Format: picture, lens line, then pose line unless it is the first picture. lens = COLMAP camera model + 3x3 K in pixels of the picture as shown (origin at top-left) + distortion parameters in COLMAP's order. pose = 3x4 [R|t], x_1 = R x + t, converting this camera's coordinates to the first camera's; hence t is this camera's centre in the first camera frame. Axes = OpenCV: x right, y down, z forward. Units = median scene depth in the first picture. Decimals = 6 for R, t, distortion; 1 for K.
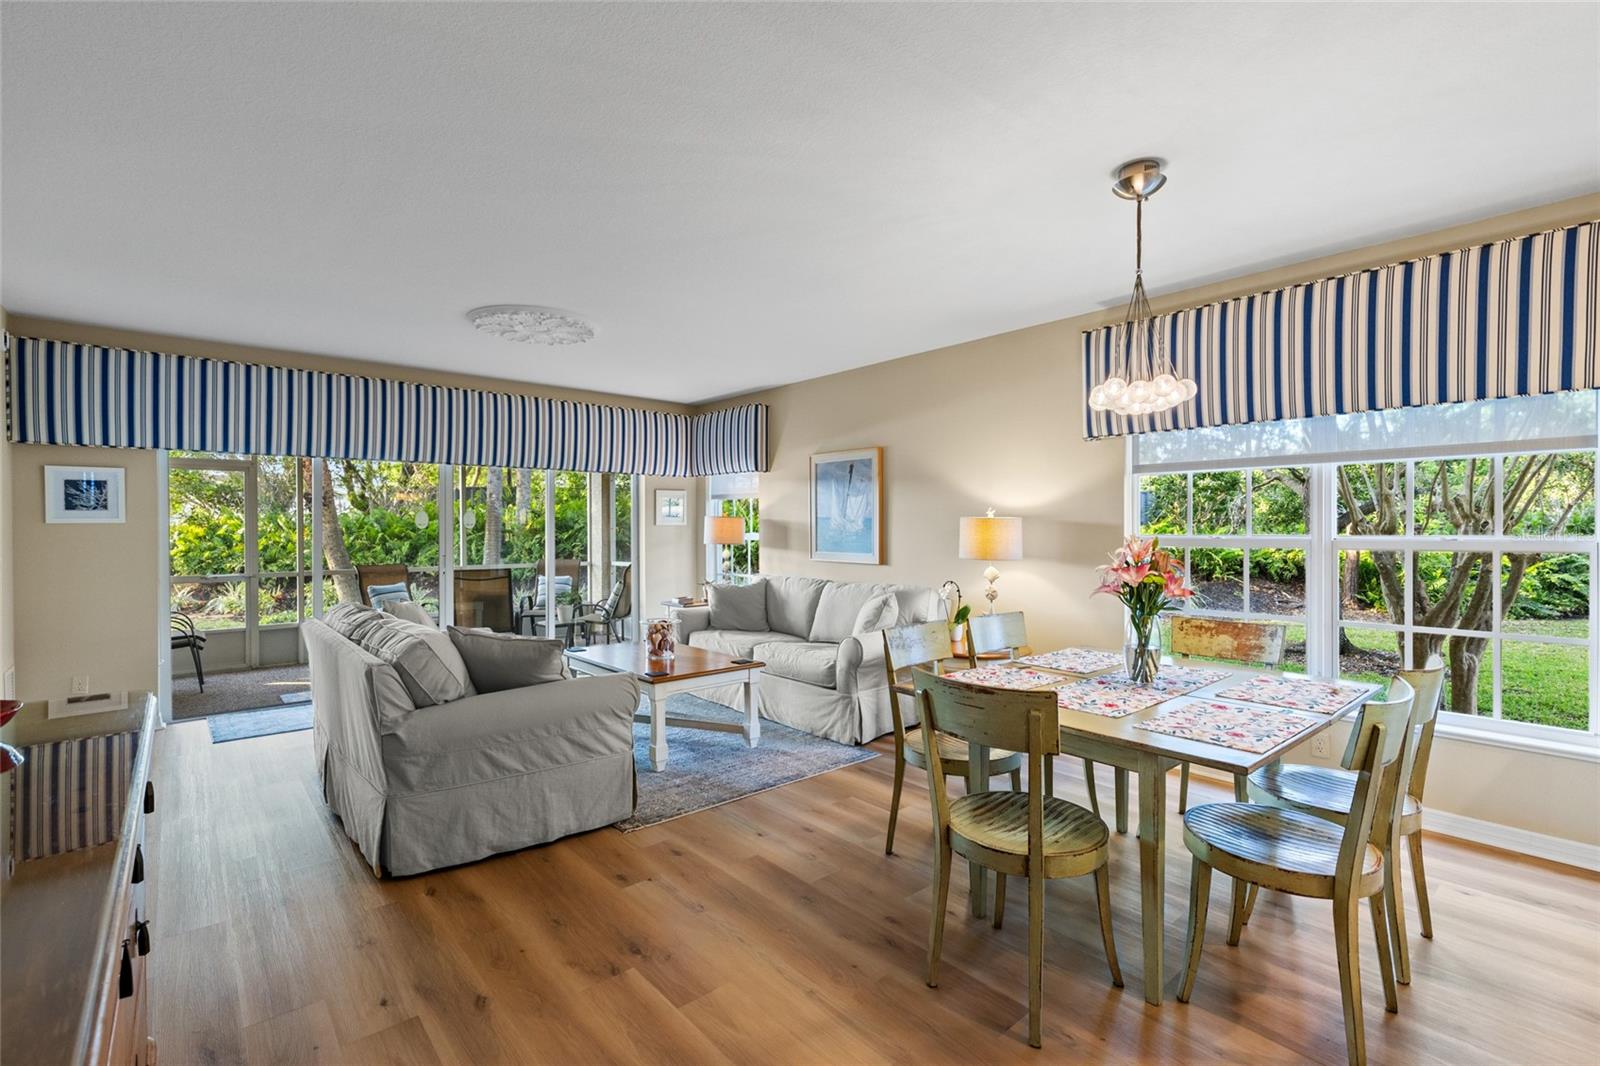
lens RADIAL K [[725.4, 0, 790.7], [0, 725.4, 531.9], [0, 0, 1]] dist [0.009902, -0.003435]
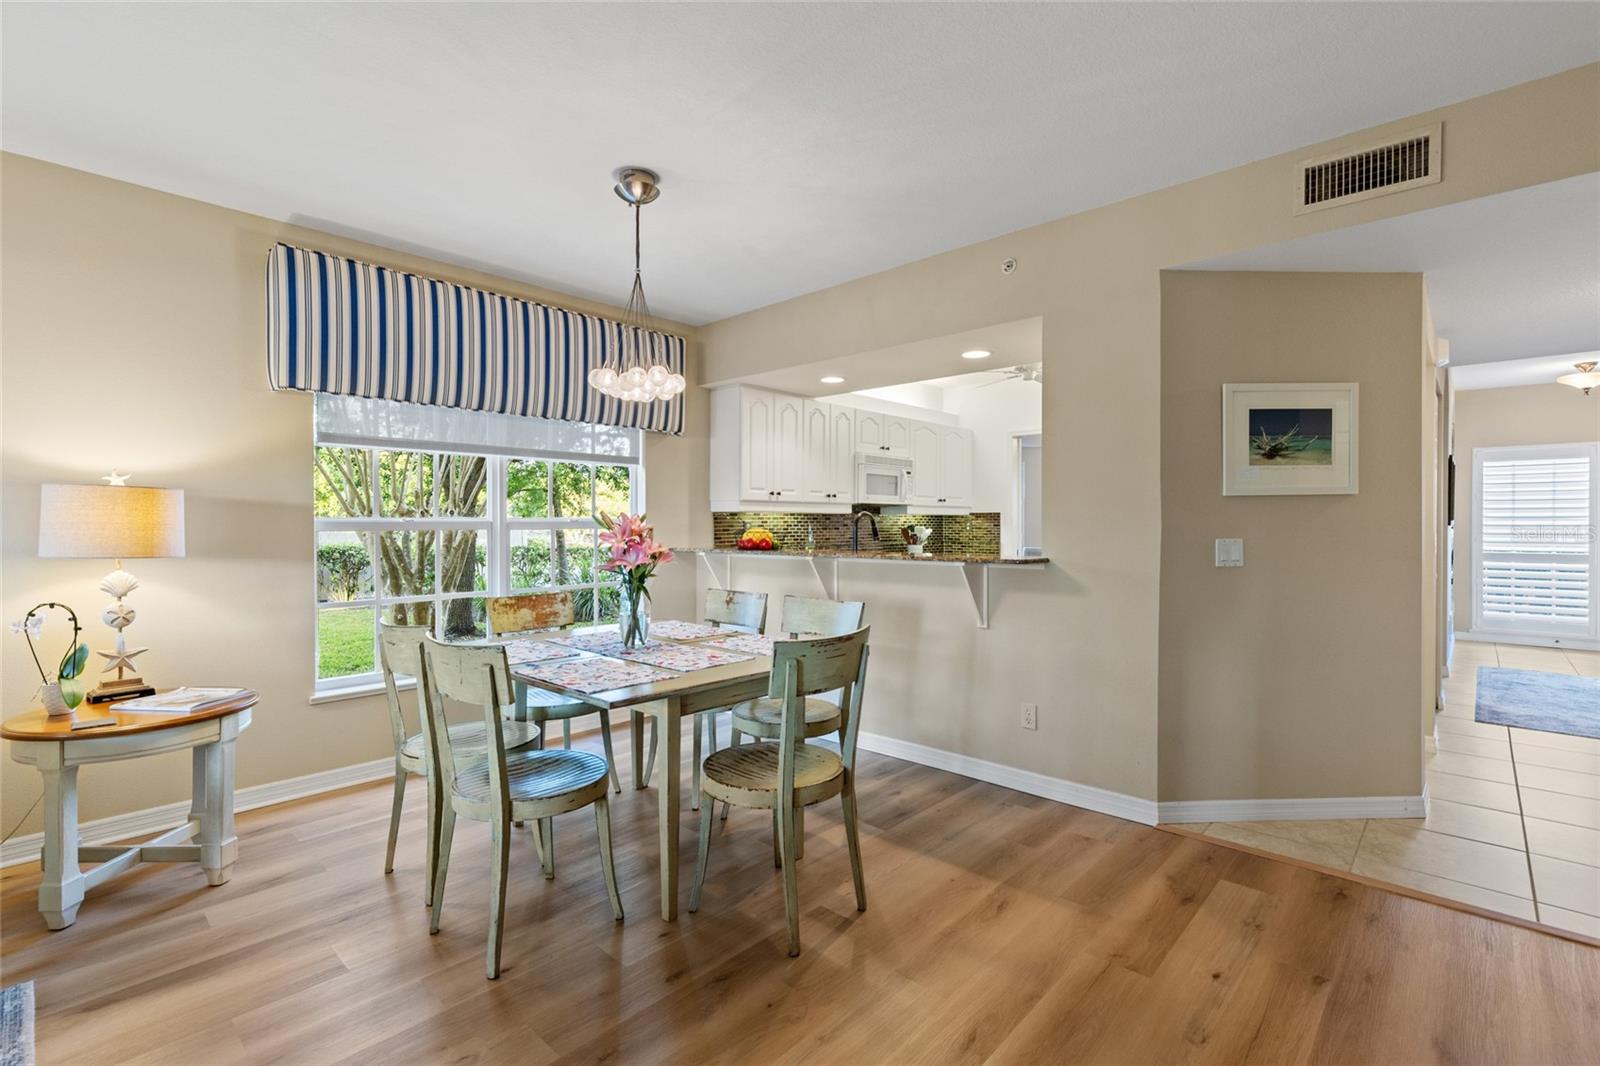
lens RADIAL K [[725.4, 0, 807.7], [0, 725.4, 527.2], [0, 0, 1]] dist [0.009902, -0.003435]
pose [[-0.120530, -0.013497, 0.992618, -0.387121], [-0.003054, 0.999908, 0.013225, 0.003690], [-0.992705, -0.001437, -0.120560, 0.524502]]
